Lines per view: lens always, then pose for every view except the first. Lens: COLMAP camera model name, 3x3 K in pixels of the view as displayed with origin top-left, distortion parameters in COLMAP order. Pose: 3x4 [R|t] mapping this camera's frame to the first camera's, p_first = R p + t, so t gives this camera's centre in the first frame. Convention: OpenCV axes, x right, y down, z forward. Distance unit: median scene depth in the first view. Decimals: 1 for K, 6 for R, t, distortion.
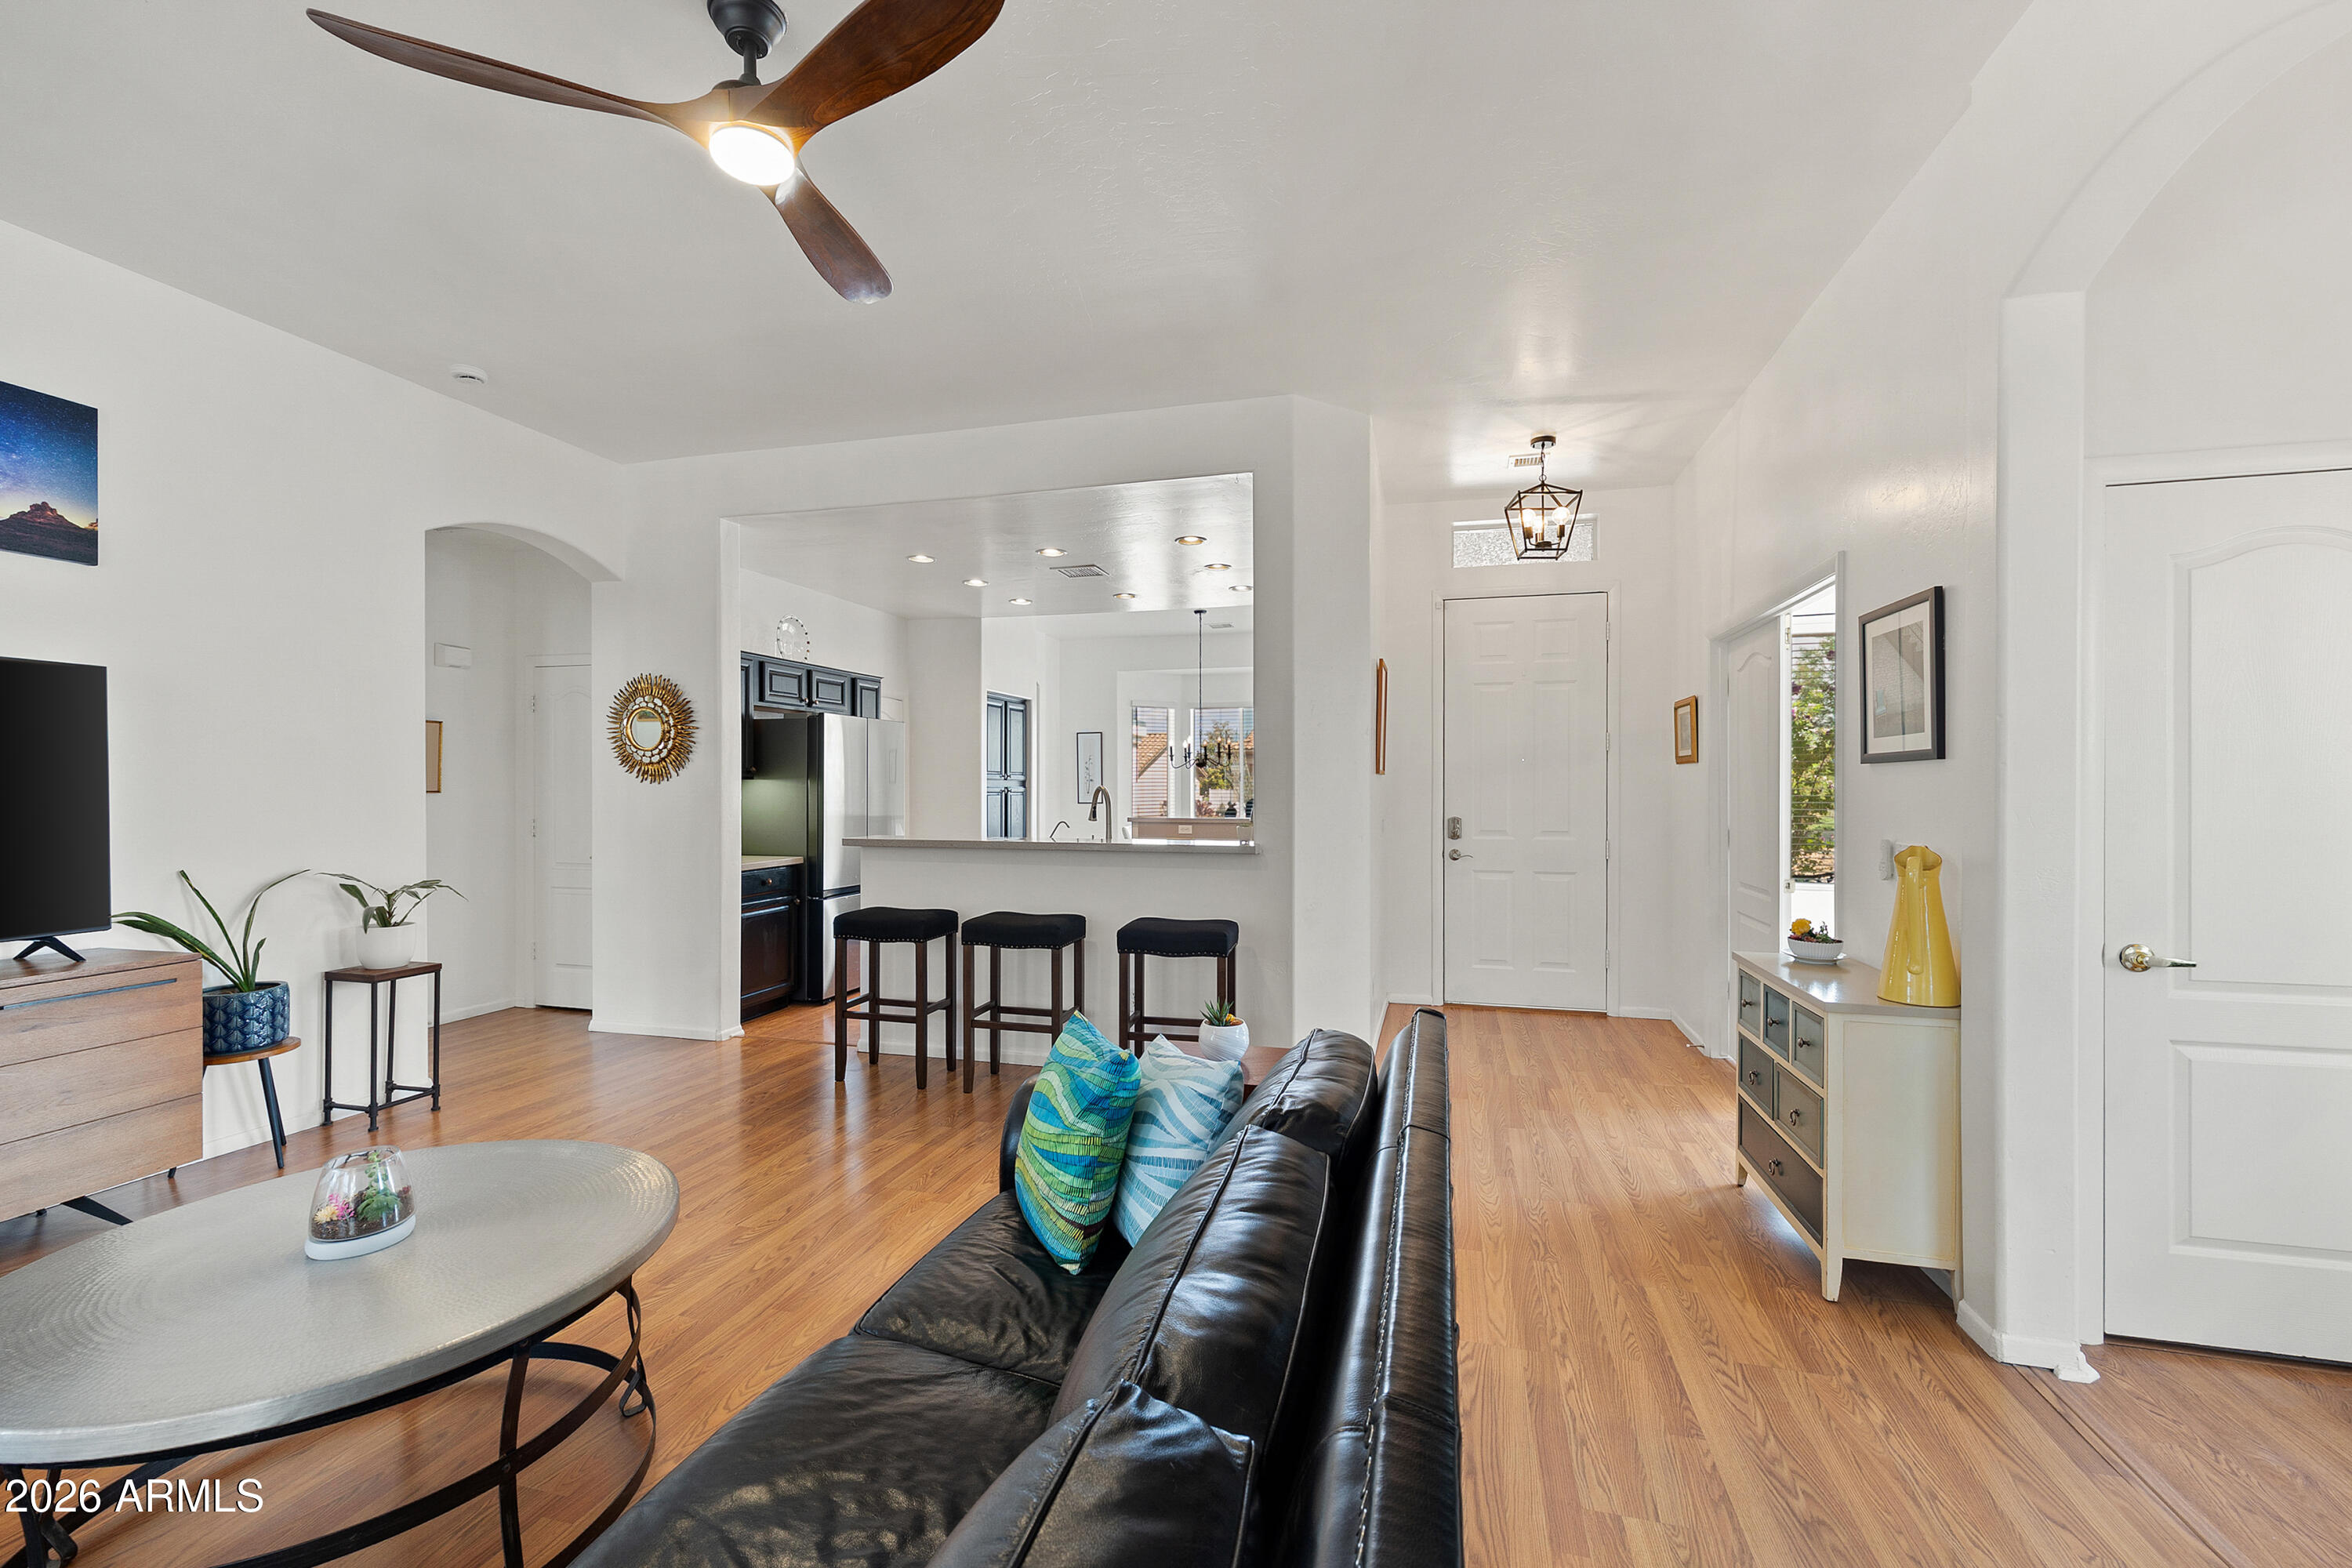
lens RADIAL K [[964.5, 0, 1167.6], [0, 964.5, 799.9], [0, 0, 1]] dist [-0.003873, 0.001360]
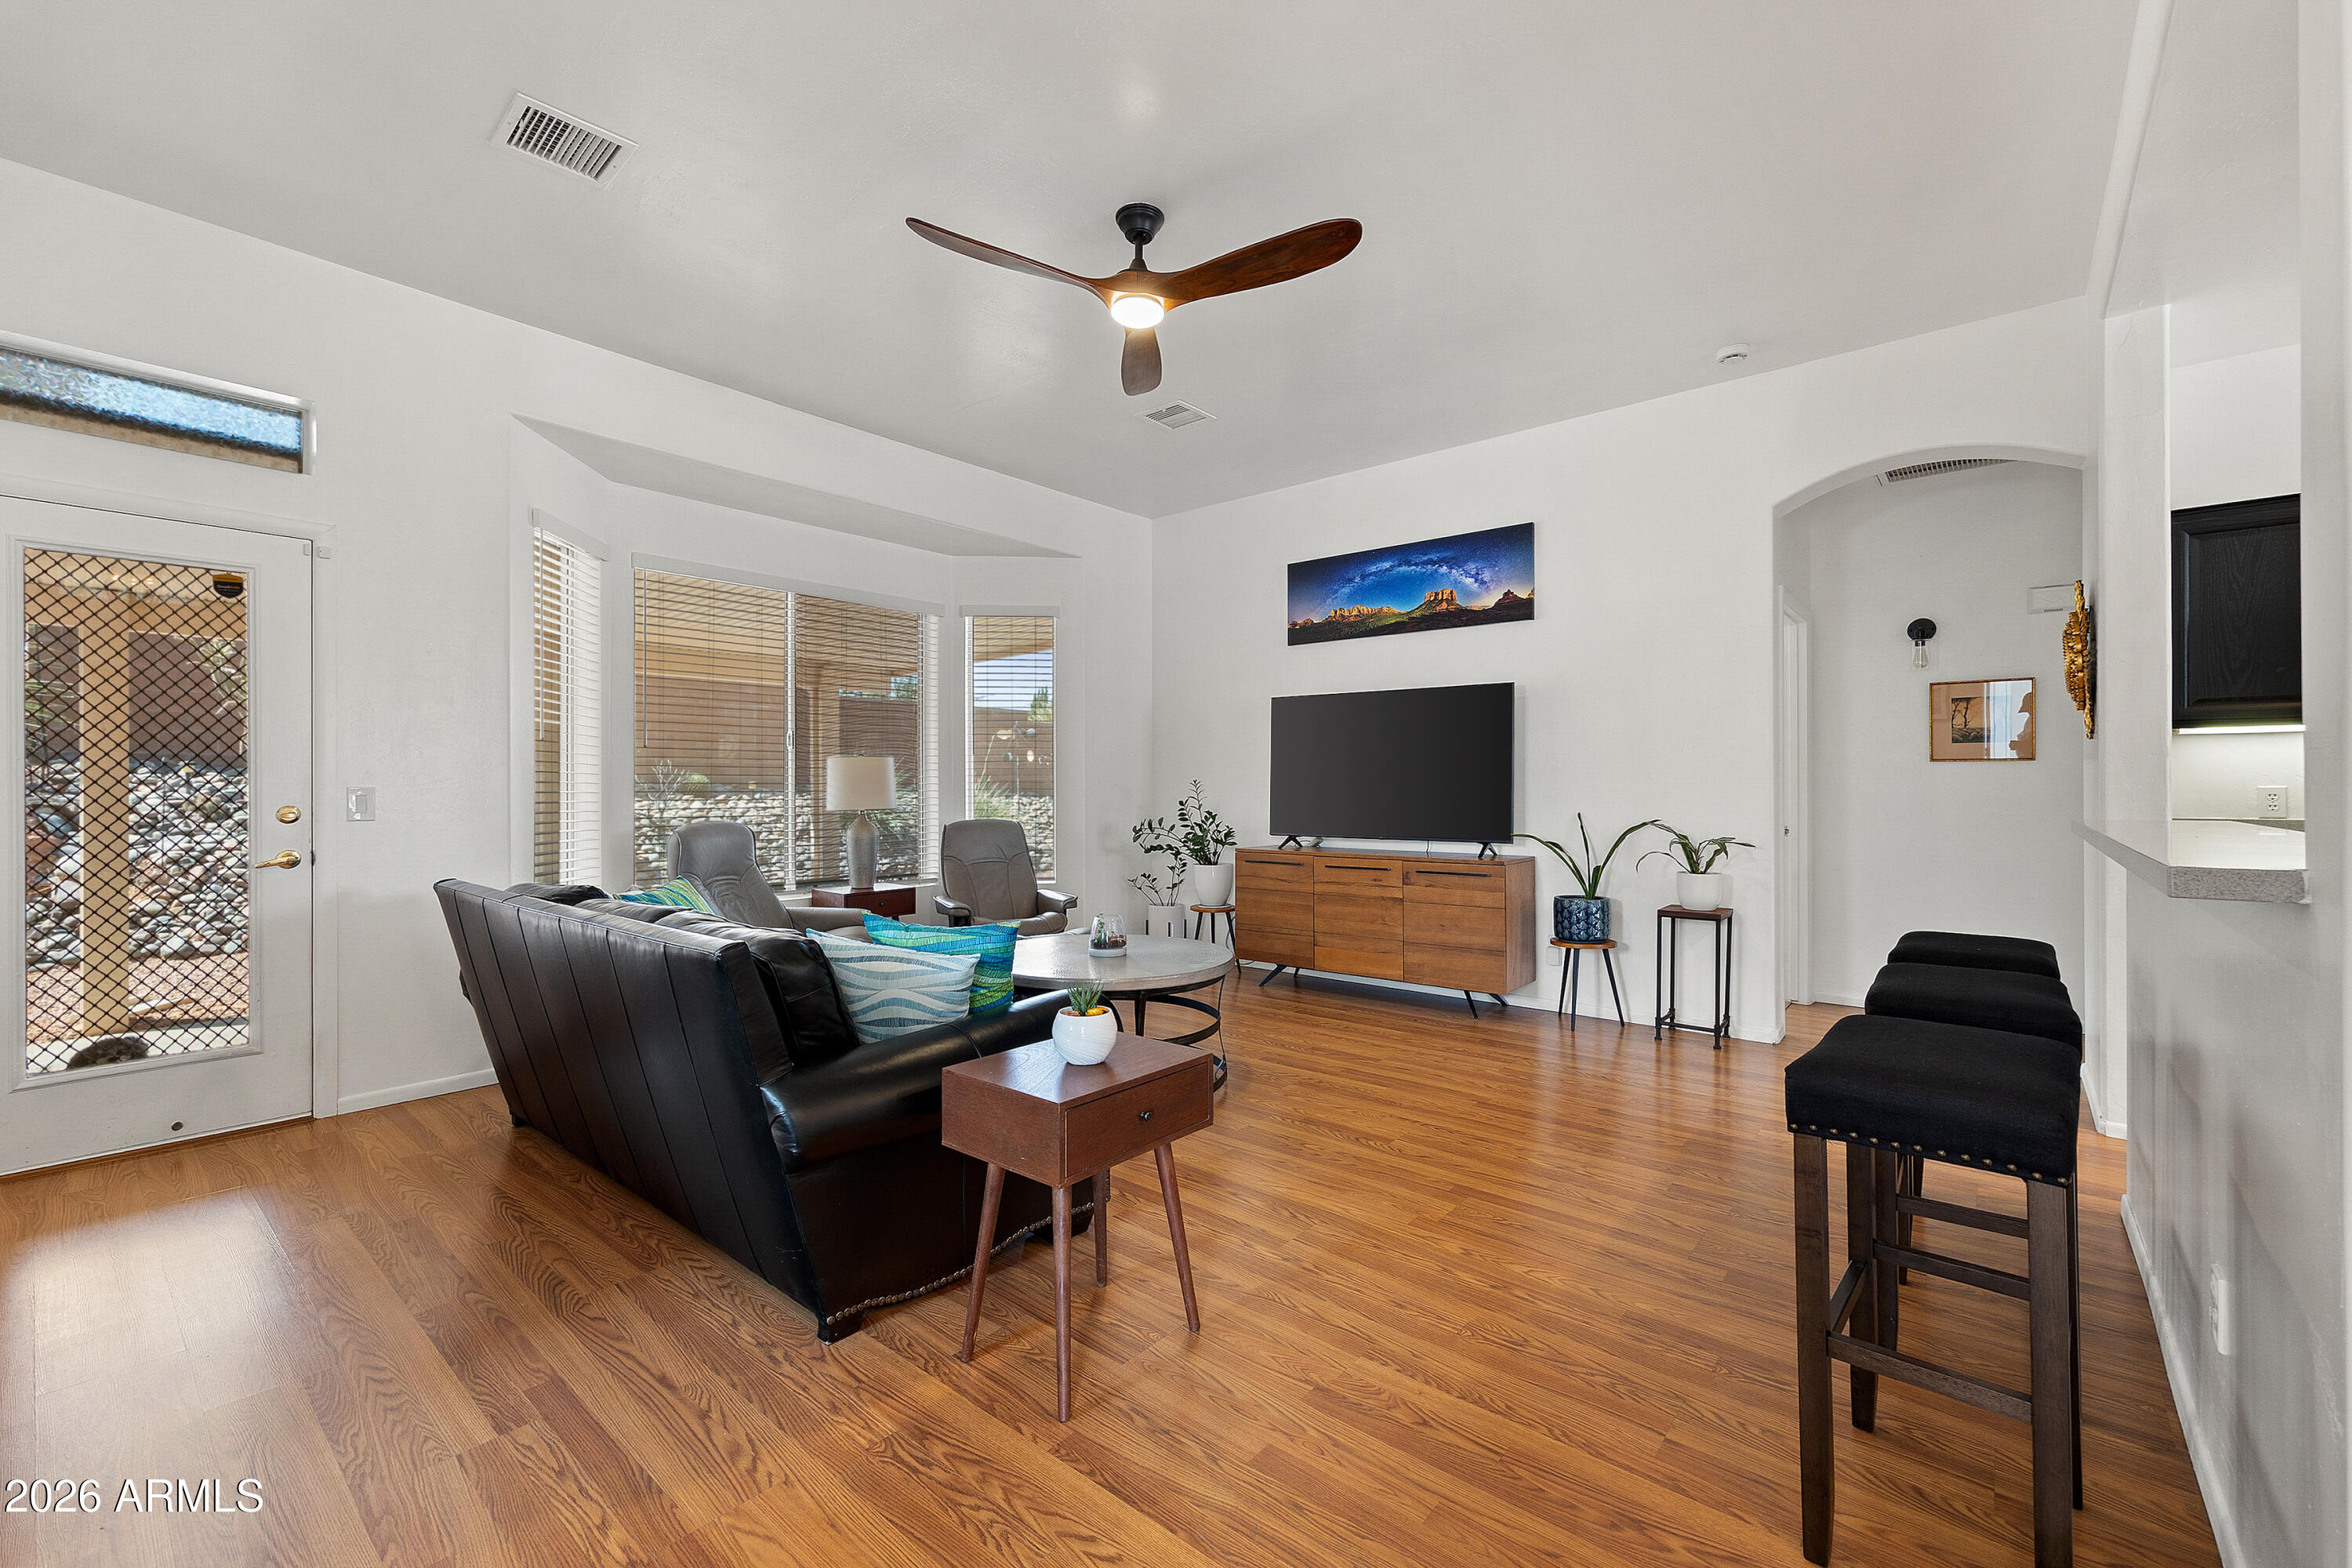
lens RADIAL K [[964.5, 0, 1179.8], [0, 964.5, 790.0], [0, 0, 1]] dist [-0.003873, 0.001360]
pose [[-0.419153, 0.001478, -0.907914, 0.369344], [-0.010096, 0.999929, 0.006288, 0.023189], [0.907859, 0.011802, -0.419109, 0.701165]]
